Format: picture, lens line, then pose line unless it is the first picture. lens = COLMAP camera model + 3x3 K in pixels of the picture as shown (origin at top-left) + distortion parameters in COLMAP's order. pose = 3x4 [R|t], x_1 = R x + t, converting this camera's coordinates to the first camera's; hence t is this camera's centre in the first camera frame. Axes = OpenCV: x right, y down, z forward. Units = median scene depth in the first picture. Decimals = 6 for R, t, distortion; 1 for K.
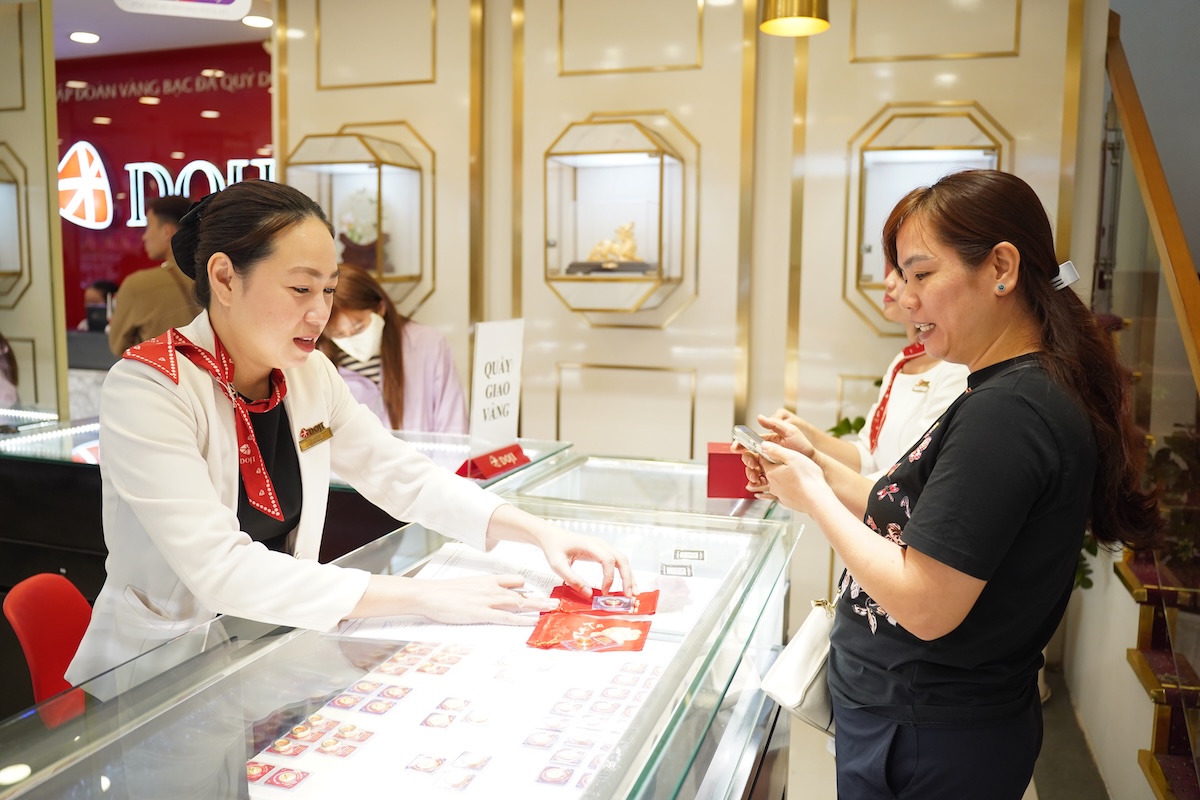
lens RADIAL K [[1044.5, 0, 600.0], [0, 1044.5, 400.0], [0, 0, 1]] dist [0.006740, 0.024367]
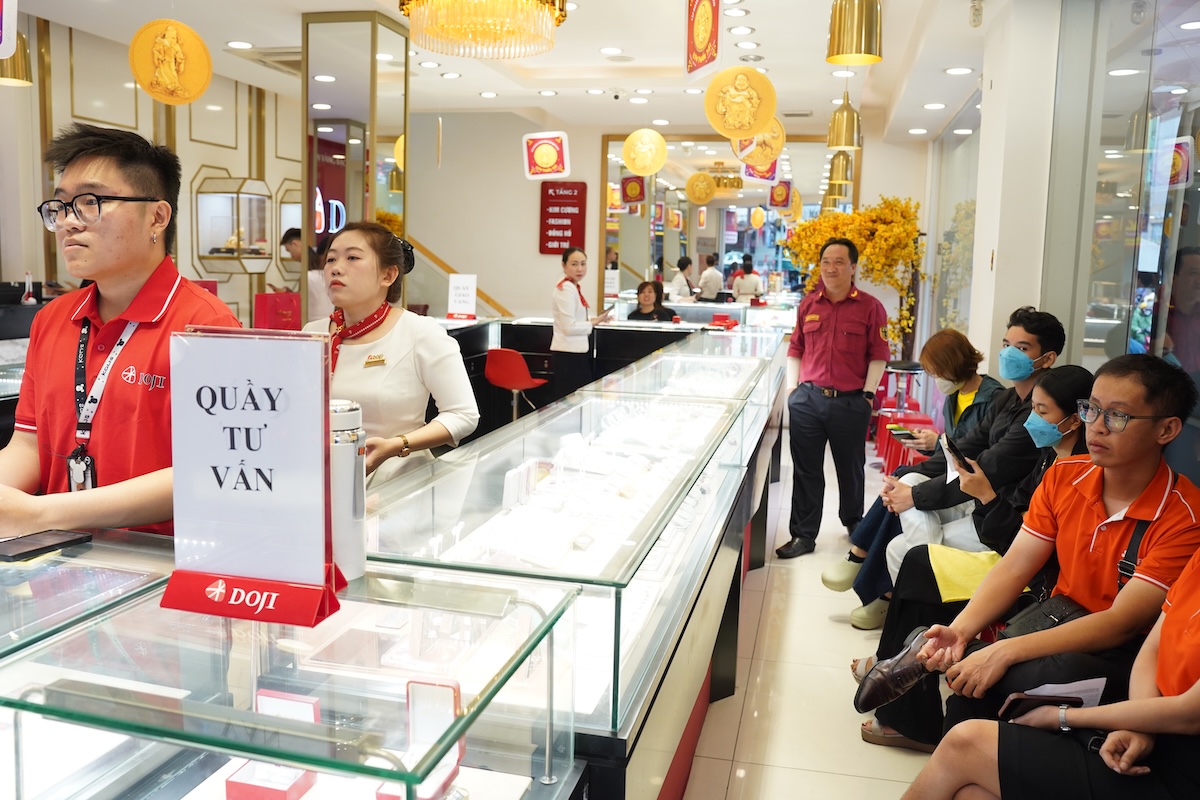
lens RADIAL K [[1044.5, 0, 600.0], [0, 1044.5, 400.0], [0, 0, 1]] dist [0.006740, 0.024367]
pose [[-0.057859, -0.131449, 0.989633, -1.271113], [0.101776, 0.985352, 0.136831, -0.043570], [-0.993123, 0.108638, -0.043633, 0.348484]]
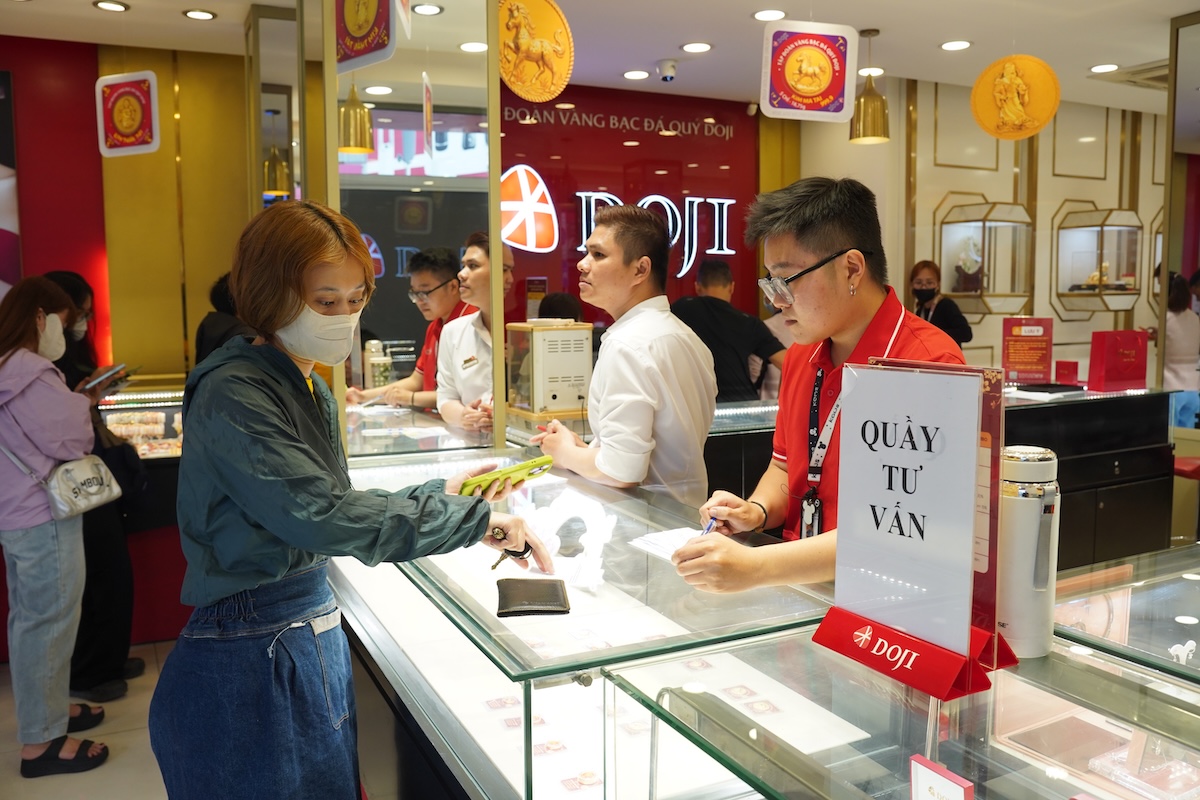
lens RADIAL K [[1044.5, 0, 600.0], [0, 1044.5, 400.0], [0, 0, 1]] dist [0.006740, 0.024367]
pose [[0.677477, -0.076886, 0.731514, -1.247964], [0.096938, 0.995180, 0.014822, -0.039094], [-0.729128, 0.060870, 0.681665, 0.325900]]
